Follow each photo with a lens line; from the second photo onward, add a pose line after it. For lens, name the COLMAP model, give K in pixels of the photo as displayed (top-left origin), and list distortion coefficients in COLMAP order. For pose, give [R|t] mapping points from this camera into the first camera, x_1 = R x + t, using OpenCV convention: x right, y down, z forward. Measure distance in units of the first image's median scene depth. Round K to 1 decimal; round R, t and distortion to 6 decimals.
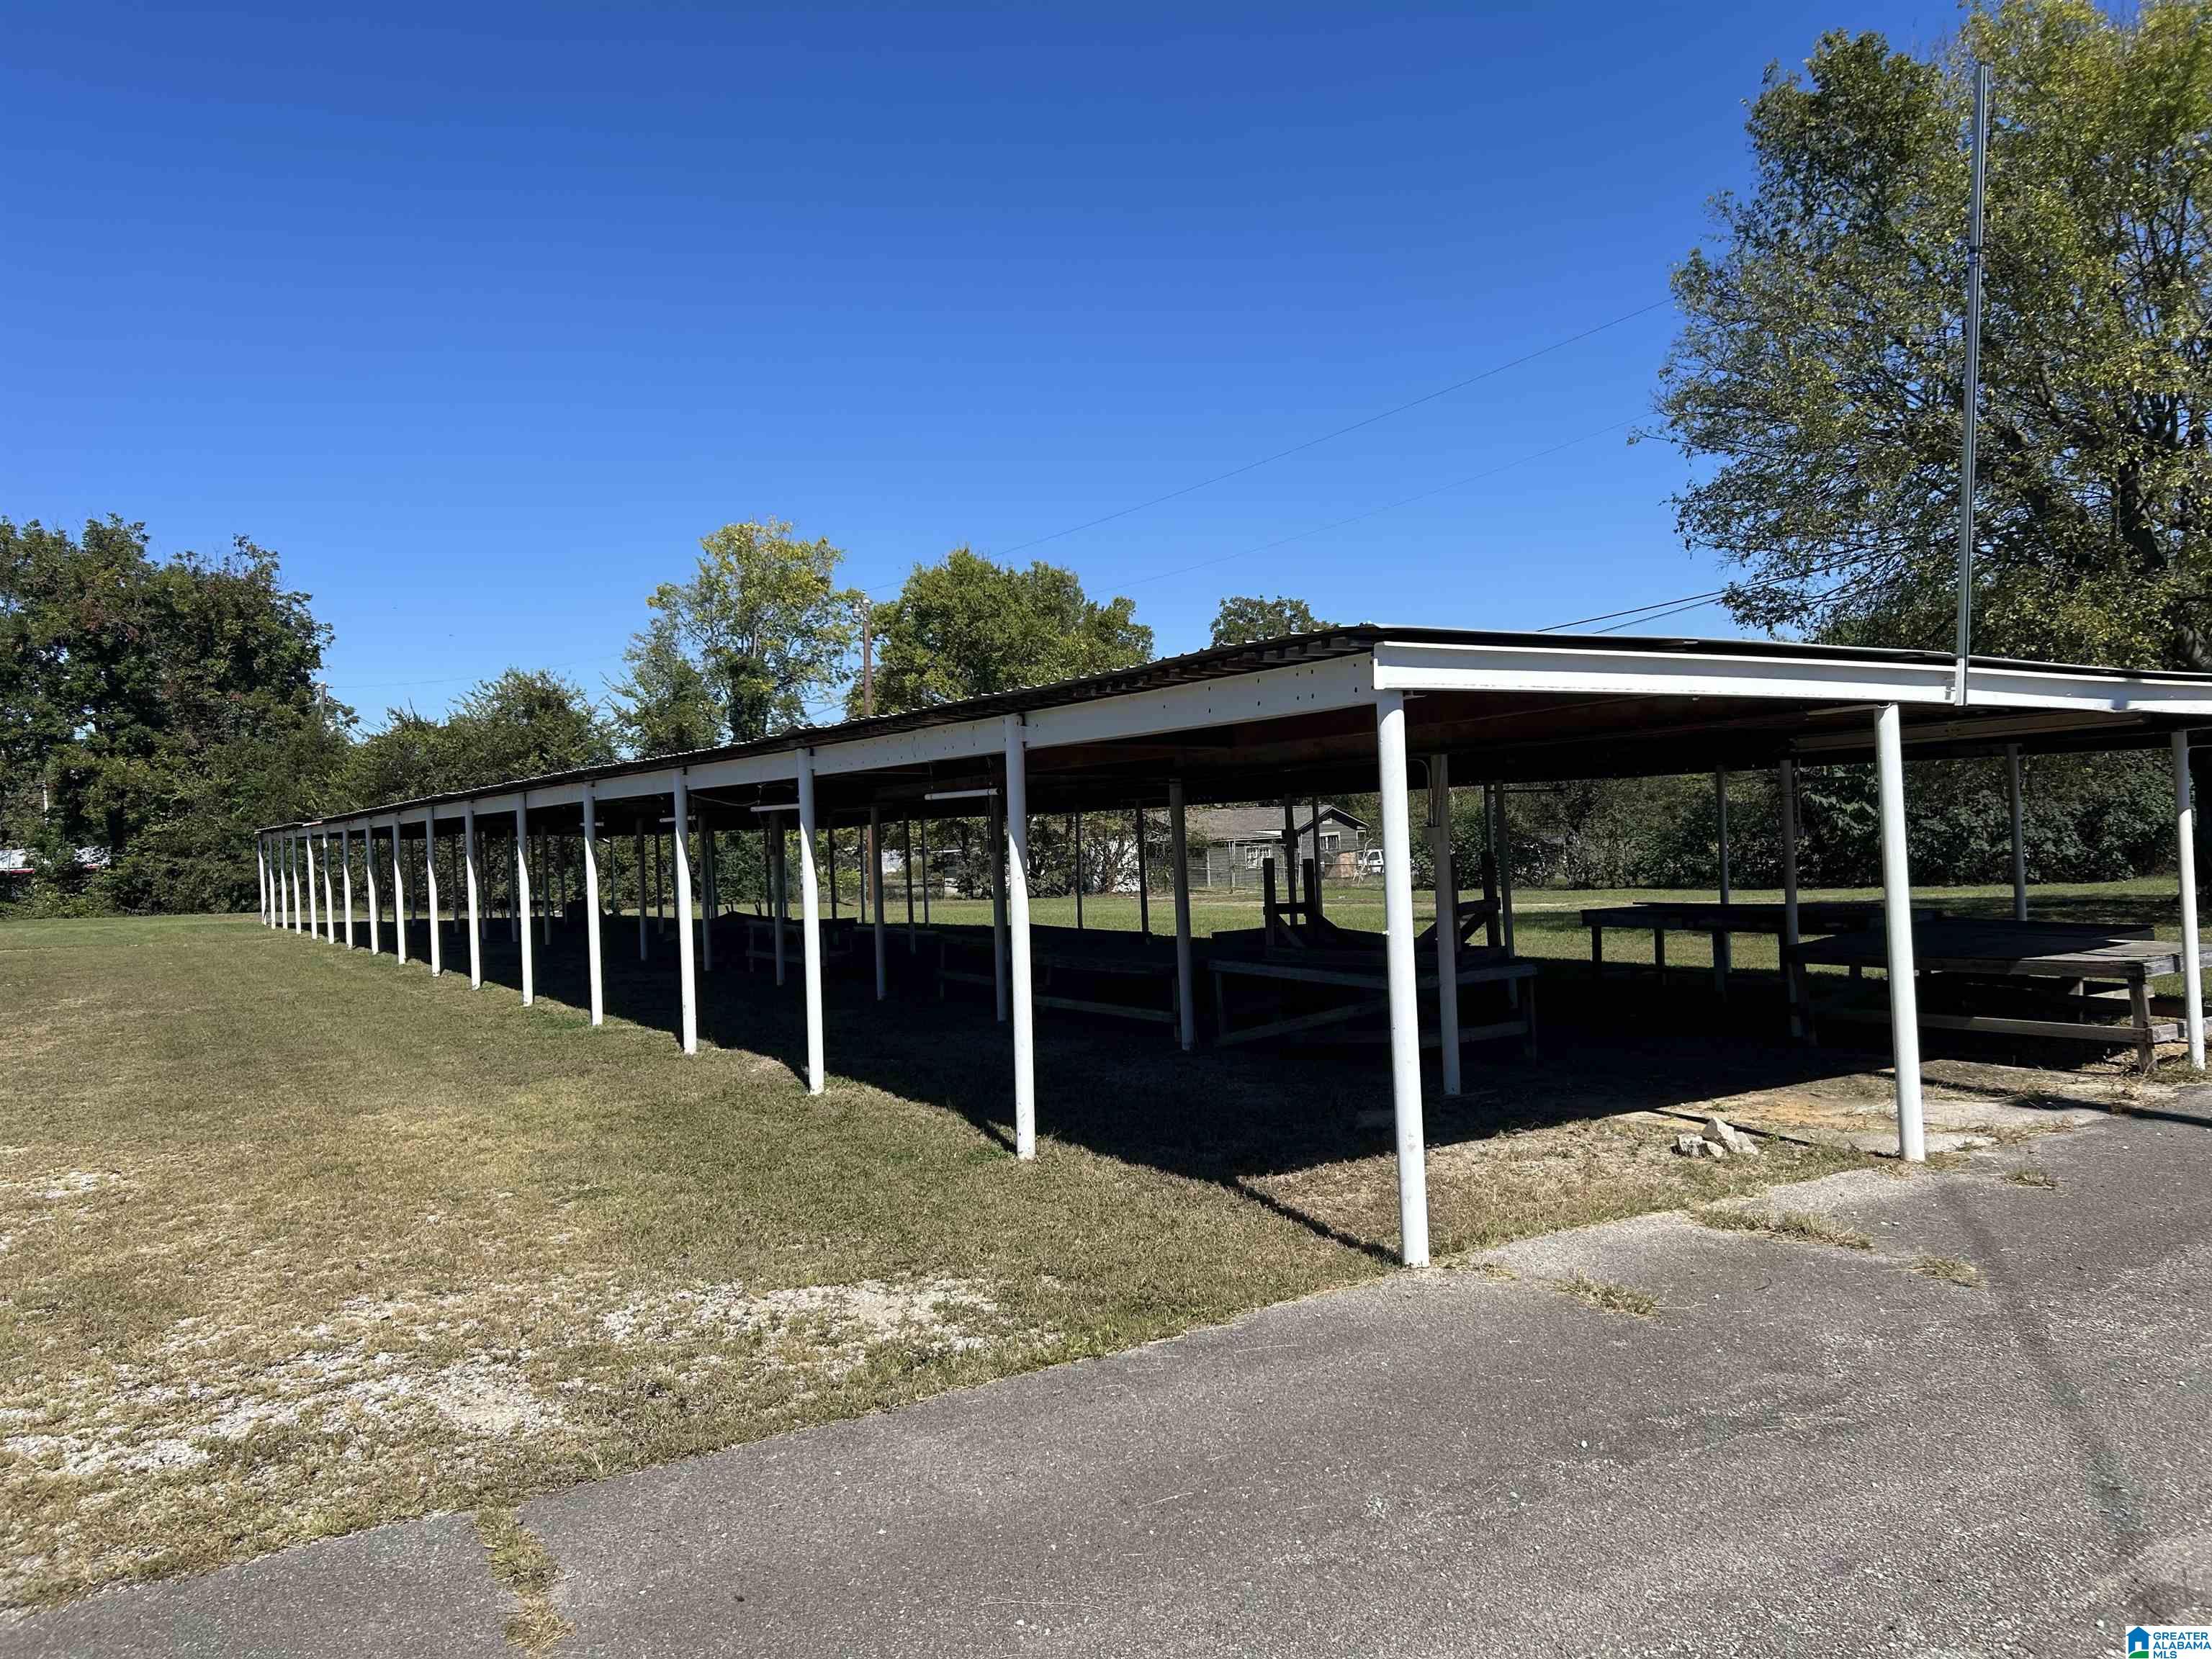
lens RADIAL K [[1632.3, 0, 1106.0], [0, 1632.3, 829.5], [0, 0, 1]] dist [0.003613, 0.000730]
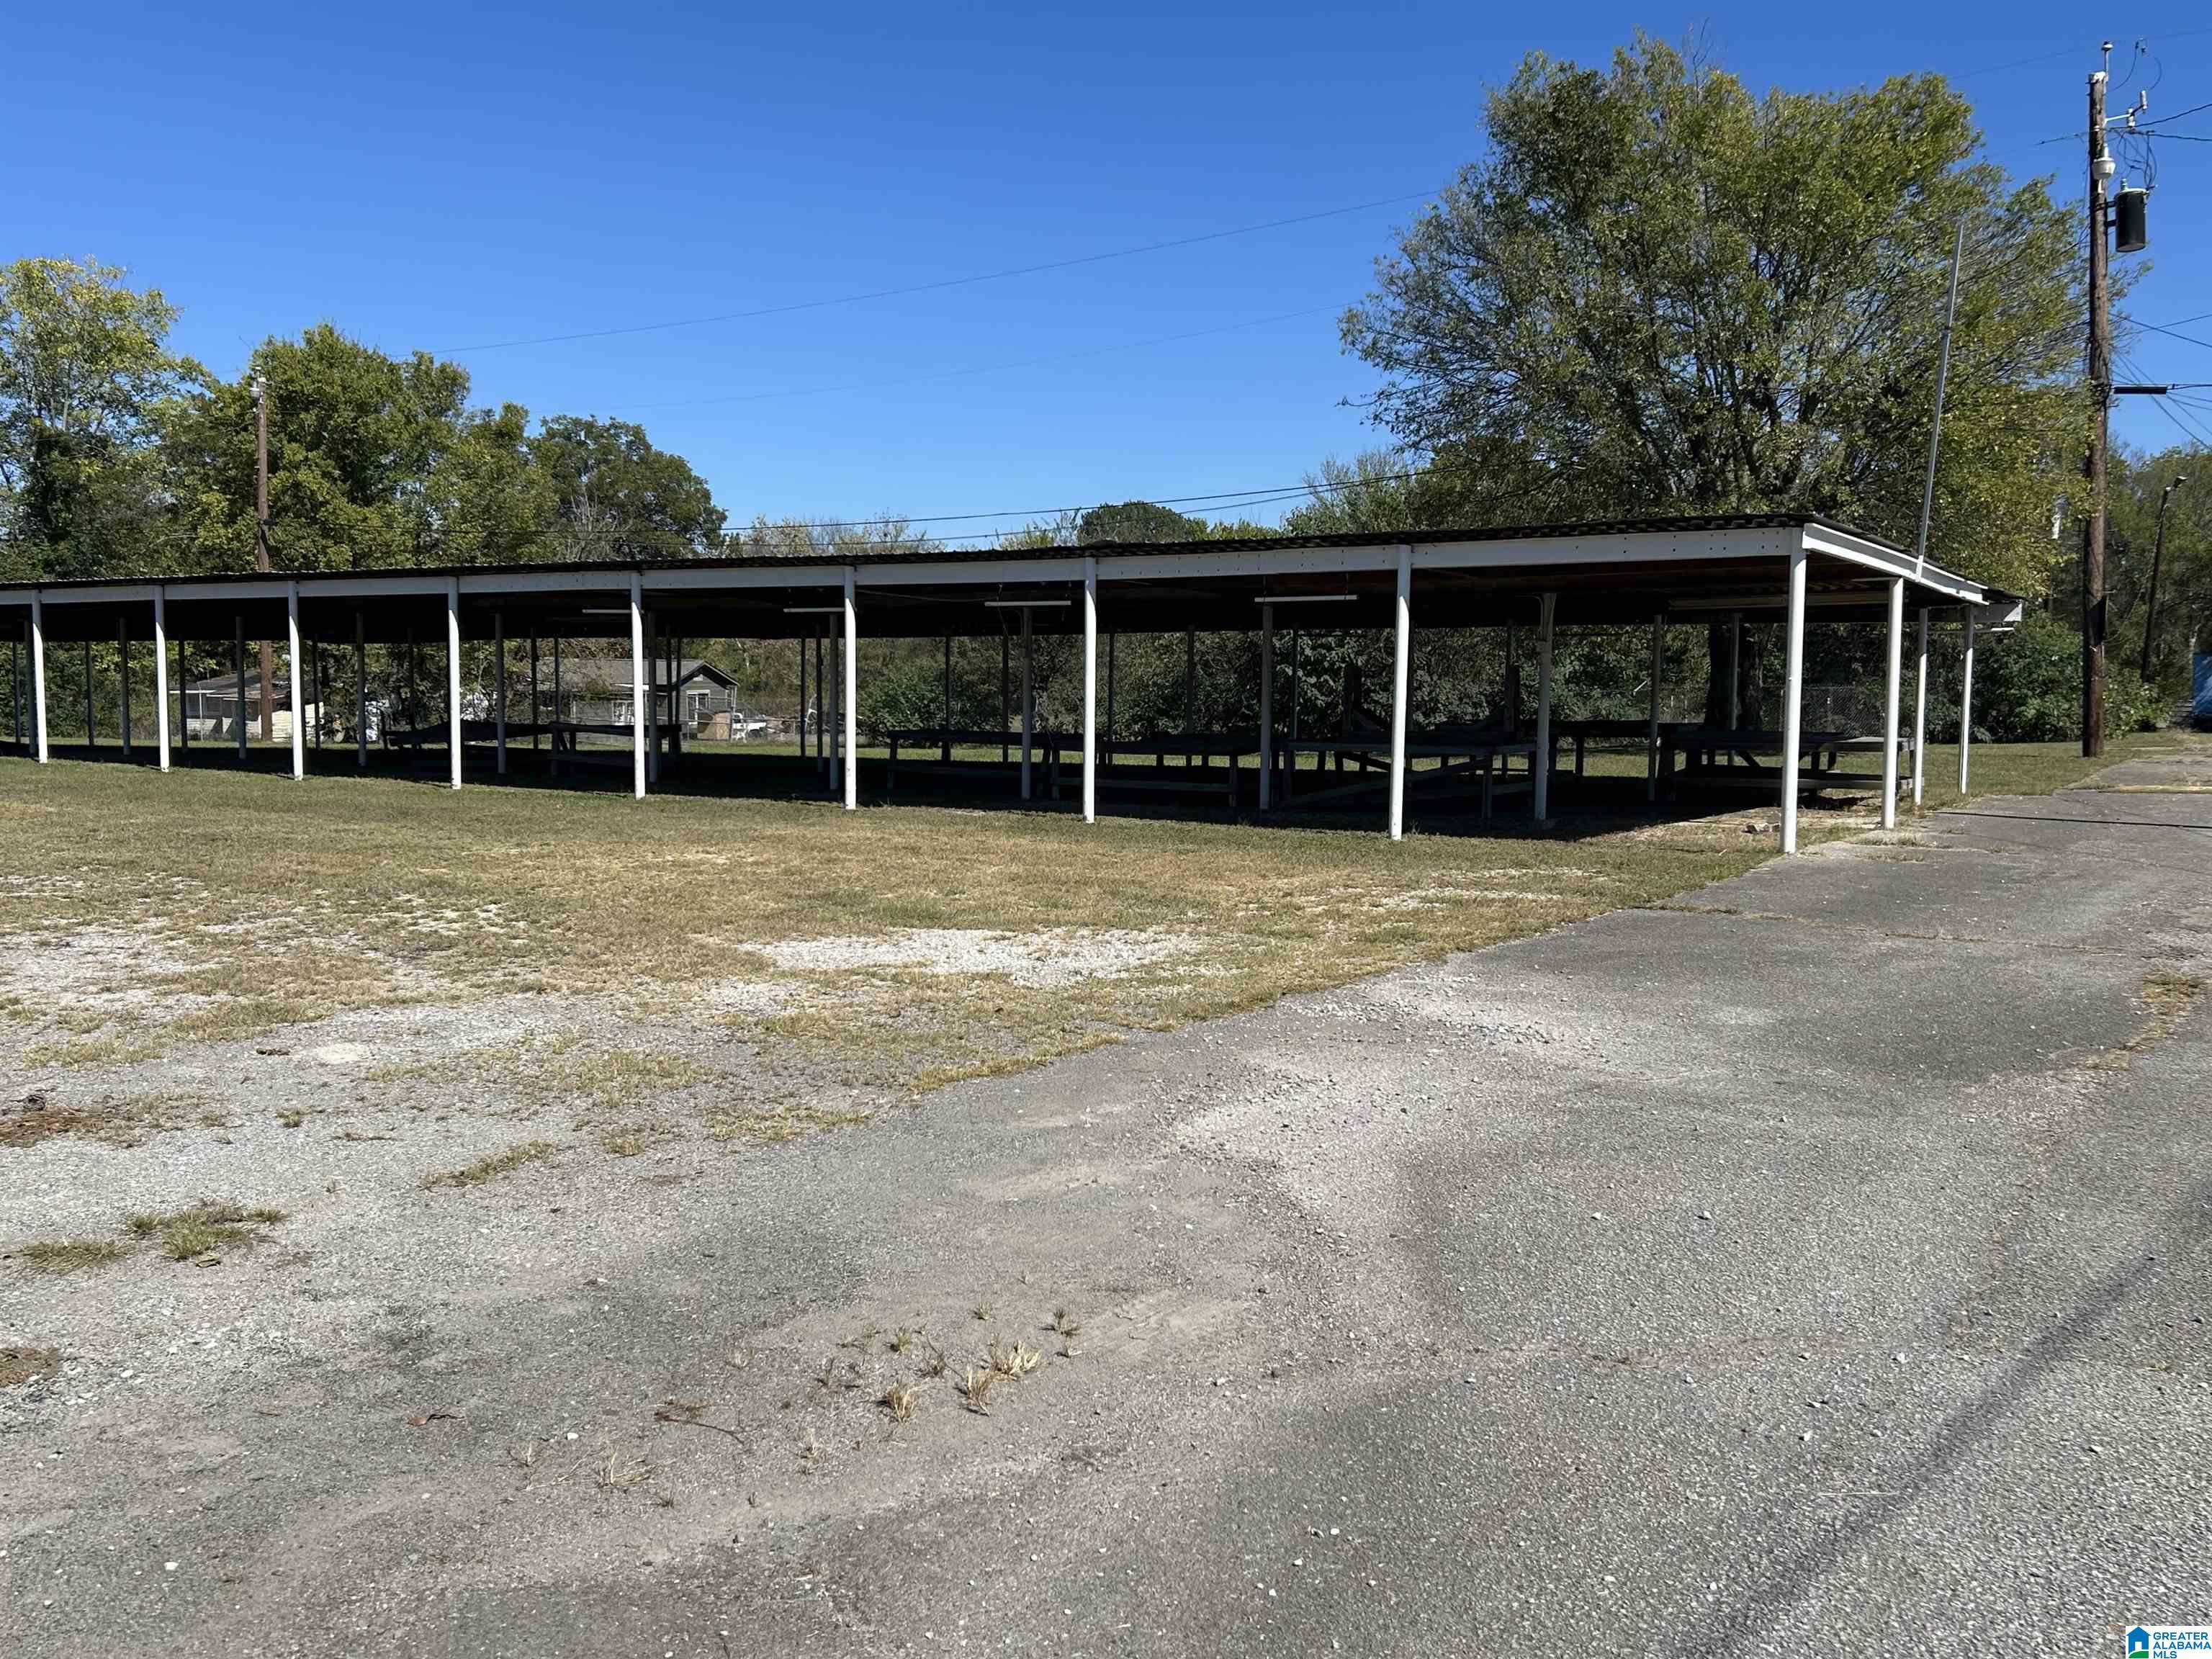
lens RADIAL K [[1929.2, 0, 1106.0], [0, 1929.2, 829.5], [0, 0, 1]] dist [0.007033, -0.003655]
pose [[0.898574, 0.013134, 0.438626, -0.169630], [-0.040374, 0.997787, 0.052832, 0.016977], [-0.436961, -0.065183, 0.897115, -0.075307]]
